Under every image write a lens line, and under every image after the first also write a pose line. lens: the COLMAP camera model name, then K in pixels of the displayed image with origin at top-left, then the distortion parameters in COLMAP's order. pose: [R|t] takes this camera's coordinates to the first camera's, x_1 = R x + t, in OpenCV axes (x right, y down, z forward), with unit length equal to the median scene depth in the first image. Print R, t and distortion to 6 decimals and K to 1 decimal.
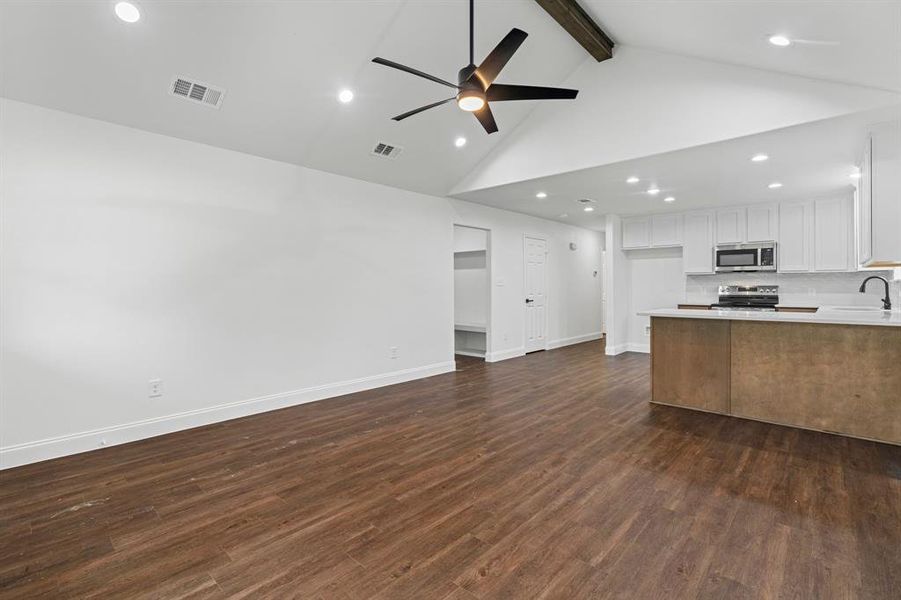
lens RADIAL K [[419.4, 0, 449.1], [0, 419.4, 286.4], [0, 0, 1]] dist [-0.001243, 0.000110]
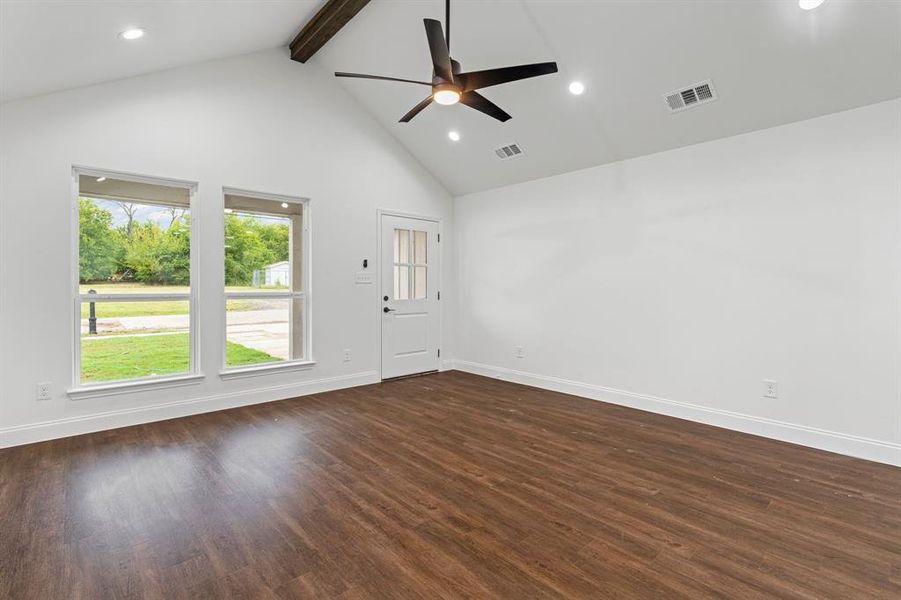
lens RADIAL K [[419.4, 0, 449.1], [0, 419.4, 286.4], [0, 0, 1]] dist [-0.001243, 0.000110]
pose [[-0.096367, -0.000478, -0.995346, 0.960213], [0.002787, 0.999996, -0.000750, 0.006146], [0.995342, -0.002846, -0.096365, 1.023329]]
